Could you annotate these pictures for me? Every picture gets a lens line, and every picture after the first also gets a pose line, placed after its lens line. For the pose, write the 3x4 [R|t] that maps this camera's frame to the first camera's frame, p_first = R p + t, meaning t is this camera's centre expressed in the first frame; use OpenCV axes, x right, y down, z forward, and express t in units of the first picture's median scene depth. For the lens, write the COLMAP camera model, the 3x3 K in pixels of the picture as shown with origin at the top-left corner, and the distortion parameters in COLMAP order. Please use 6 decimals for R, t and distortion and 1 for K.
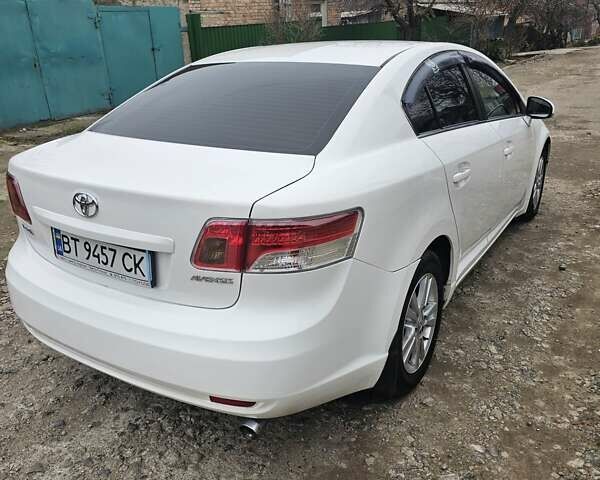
lens RADIAL K [[532.1, 0, 302.2], [0, 532.1, 214.7], [0, 0, 1]] dist [0.107796, -0.140381]
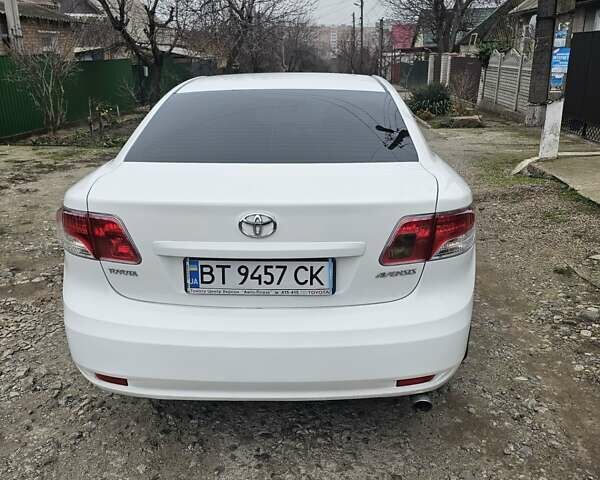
lens RADIAL K [[532.1, 0, 302.2], [0, 532.1, 214.7], [0, 0, 1]] dist [0.107796, -0.140381]
pose [[0.860155, -0.112870, 0.497388, -0.789336], [0.146756, 0.988735, -0.029422, 0.003290], [-0.488464, 0.098302, 0.867029, 0.099136]]
